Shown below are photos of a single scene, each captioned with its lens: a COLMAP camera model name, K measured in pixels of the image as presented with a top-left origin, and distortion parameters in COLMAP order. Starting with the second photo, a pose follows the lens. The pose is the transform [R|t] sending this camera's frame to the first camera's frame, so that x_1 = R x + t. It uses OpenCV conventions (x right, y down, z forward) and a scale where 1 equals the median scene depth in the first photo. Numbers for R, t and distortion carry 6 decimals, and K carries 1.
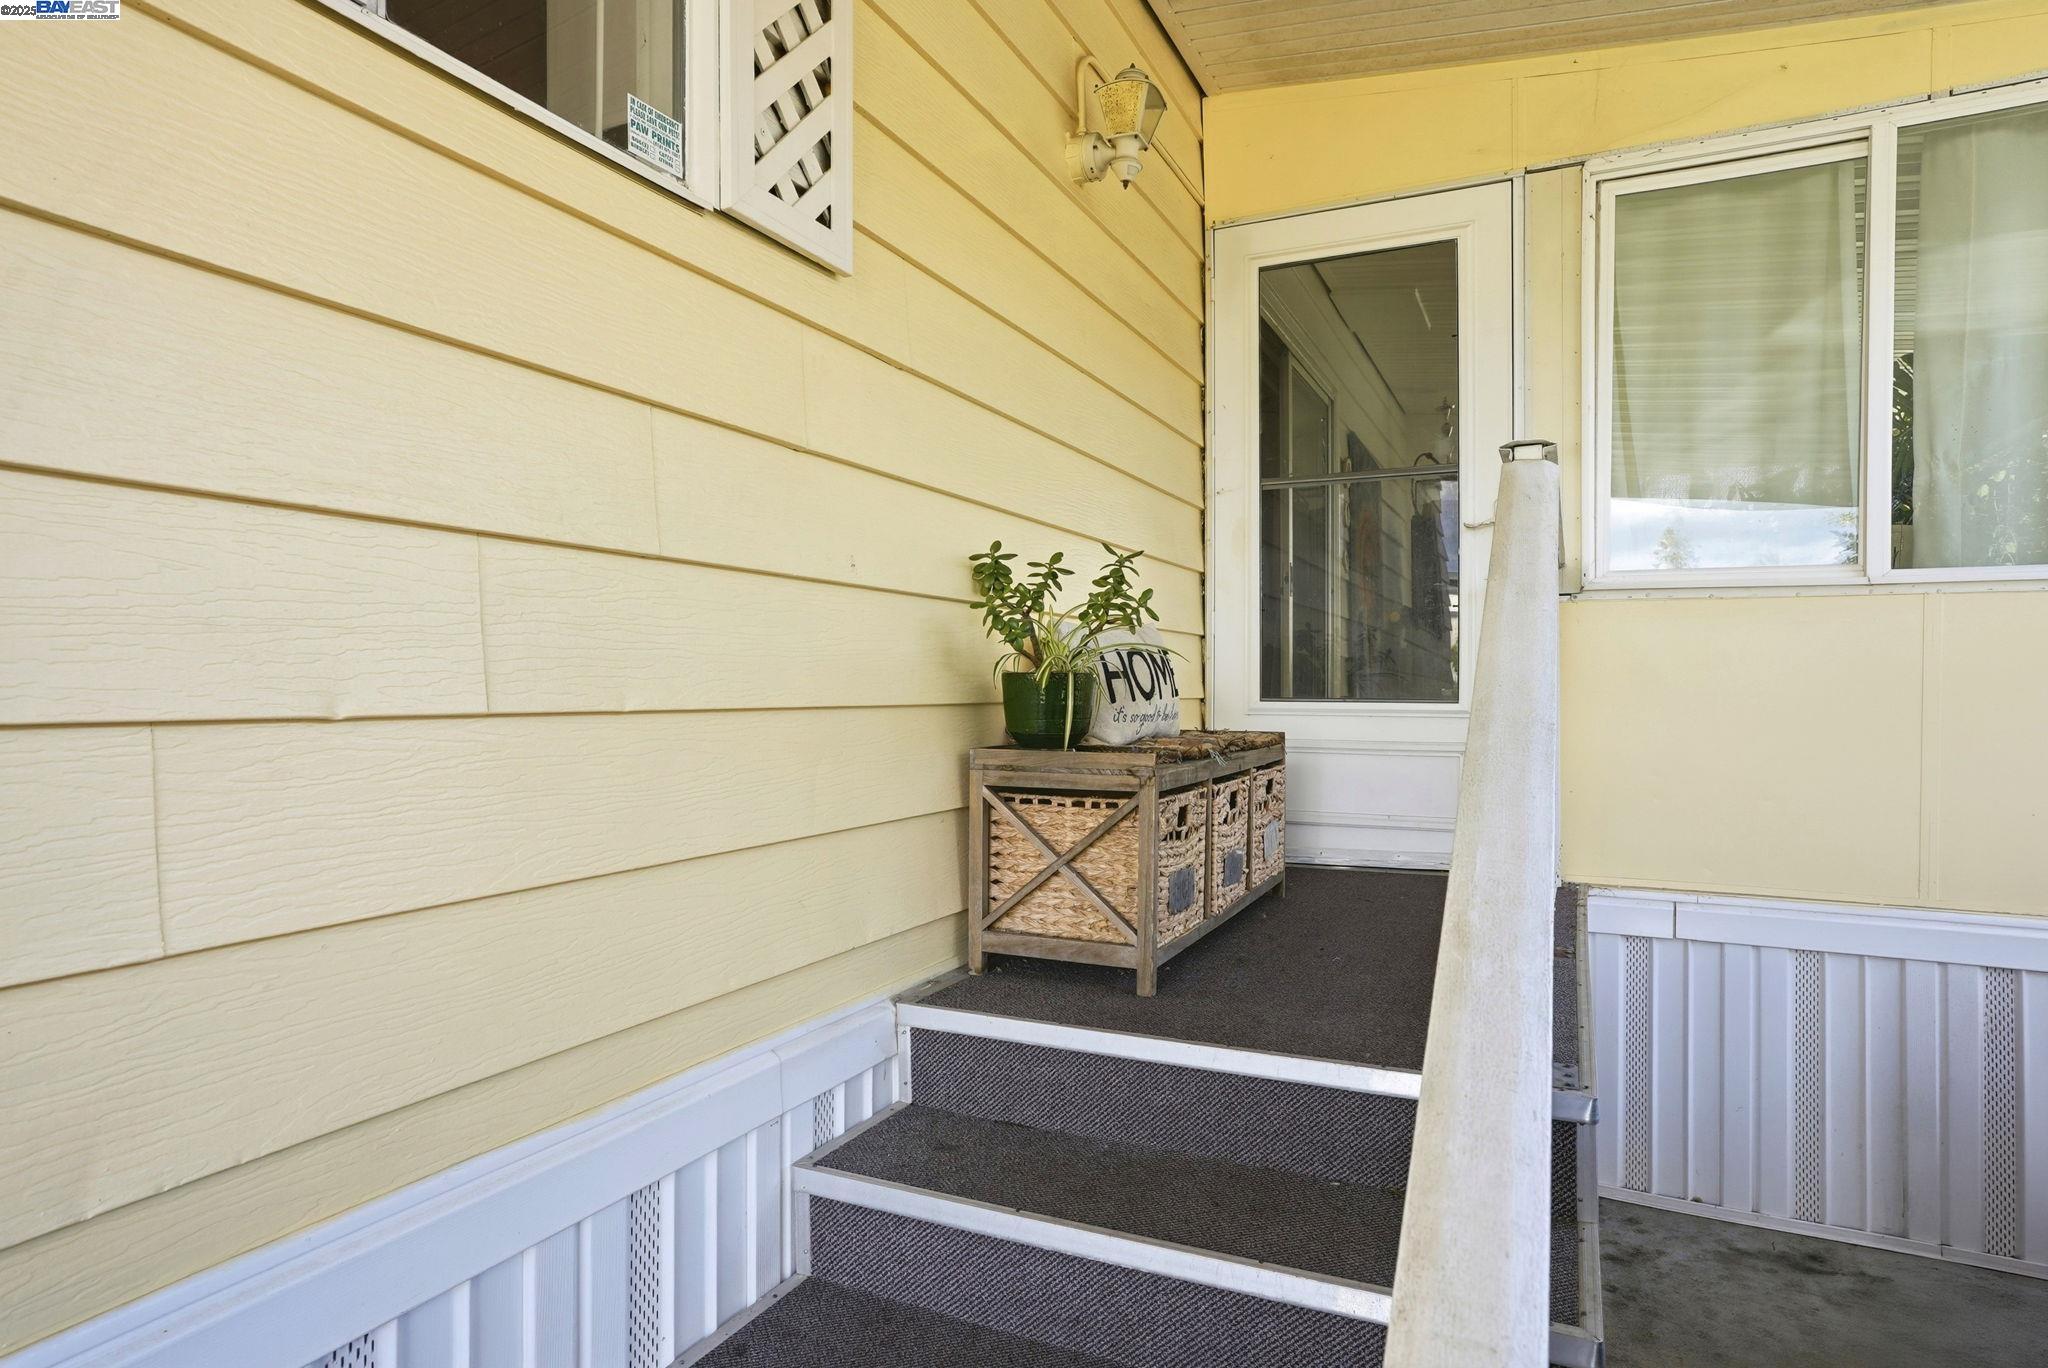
lens RADIAL K [[1141.6, 0, 1018.1], [0, 1141.6, 679.7], [0, 0, 1]] dist [-0.055147, 0.039232]
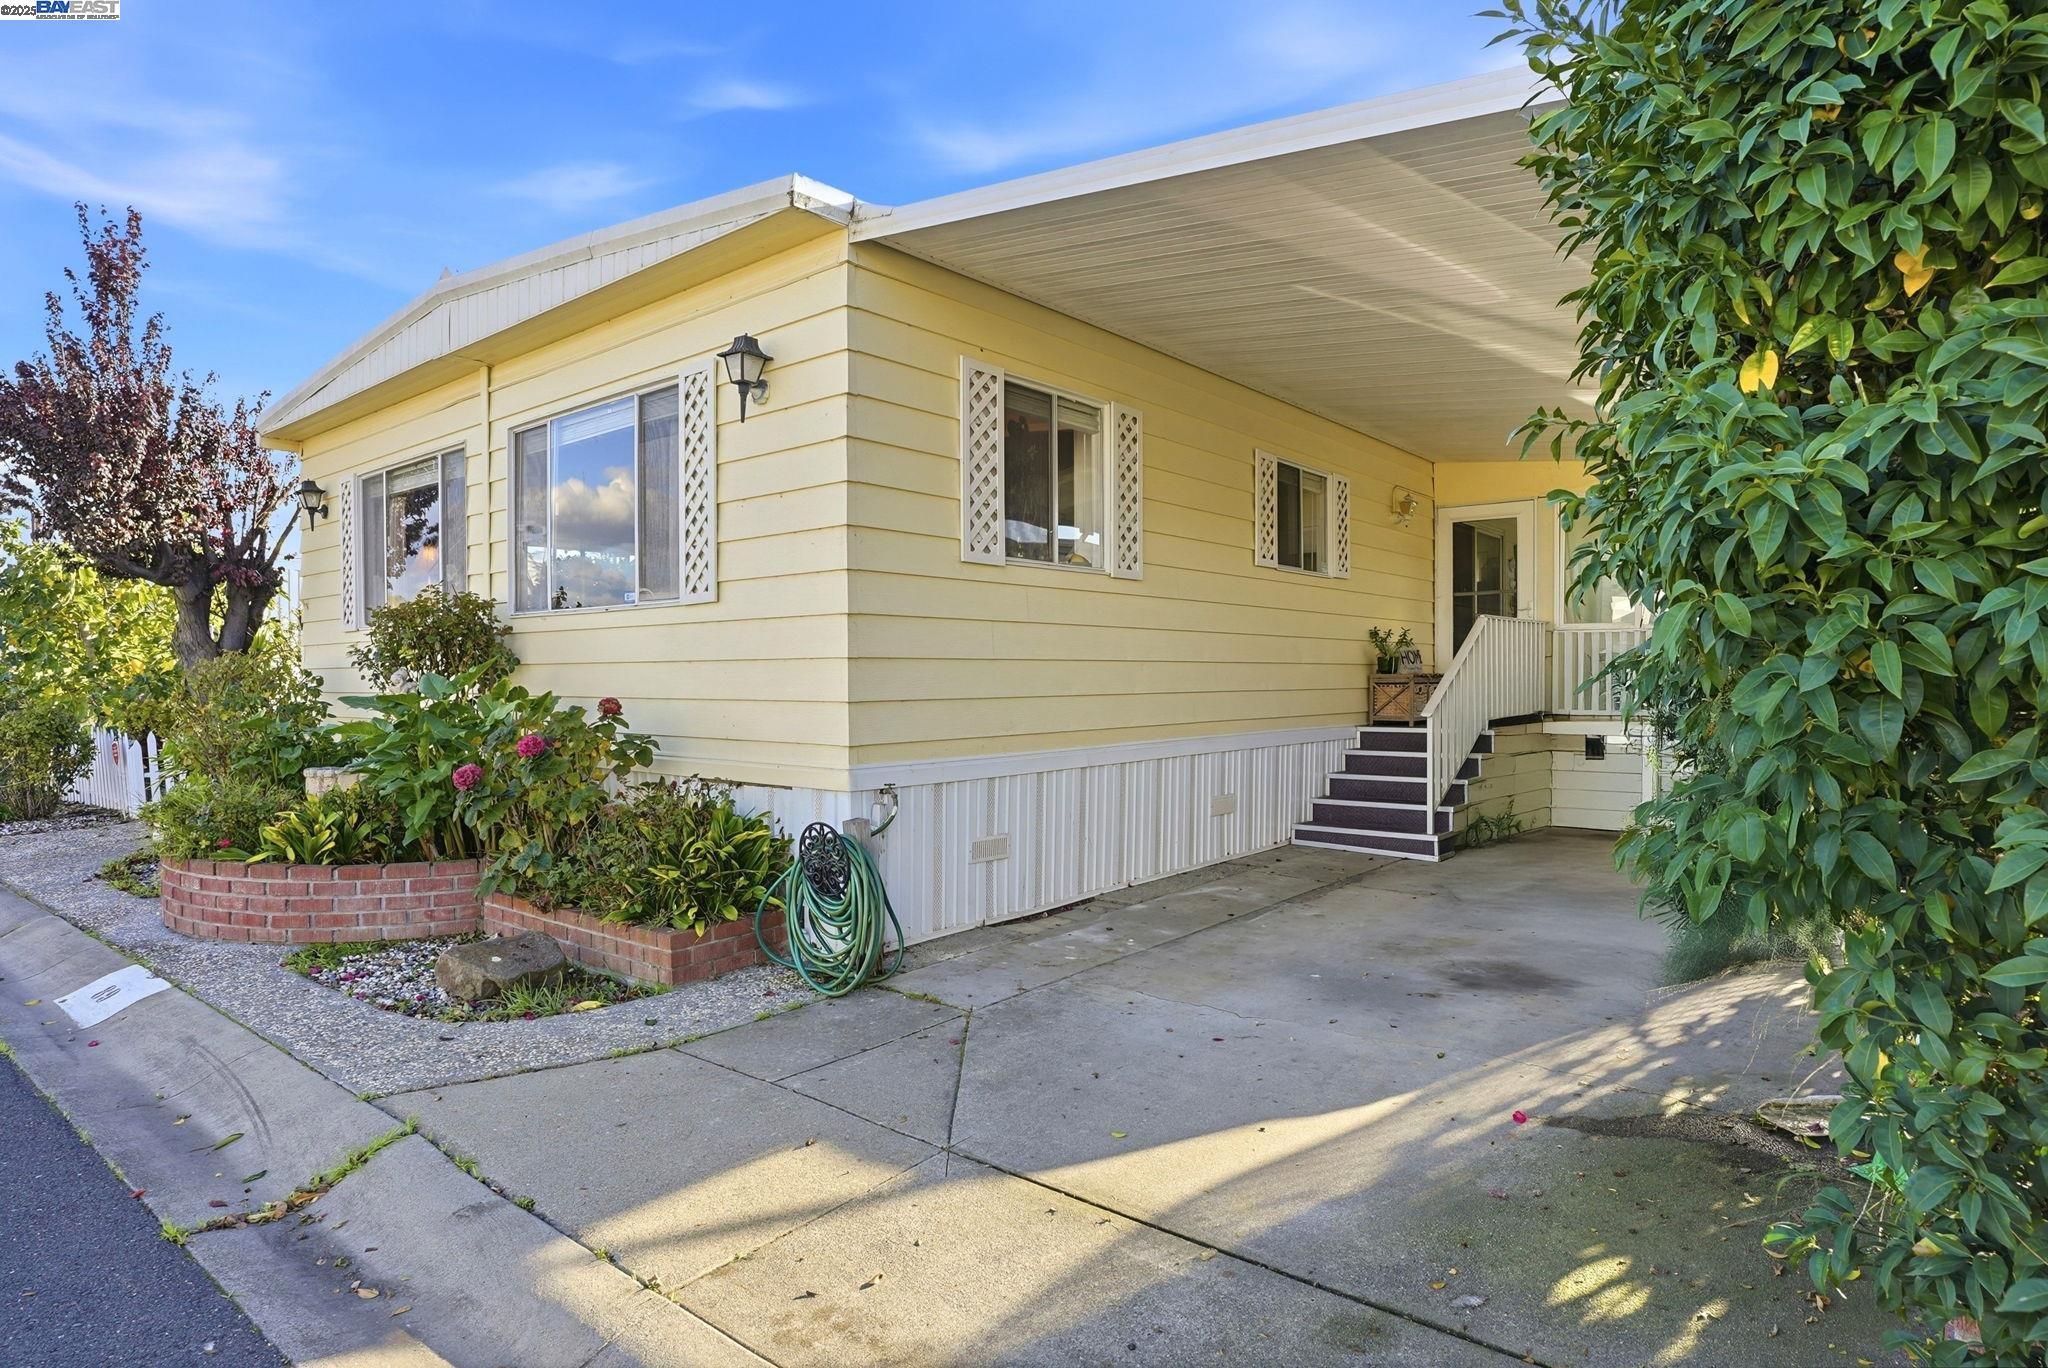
lens RADIAL K [[1141.6, 0, 1018.1], [0, 1141.6, 679.7], [0, 0, 1]] dist [-0.055147, 0.039232]
pose [[0.971791, -0.002372, -0.235834, -0.323914], [0.004983, 0.999933, 0.010476, 0.028604], [0.235793, -0.011356, 0.971737, -3.544635]]
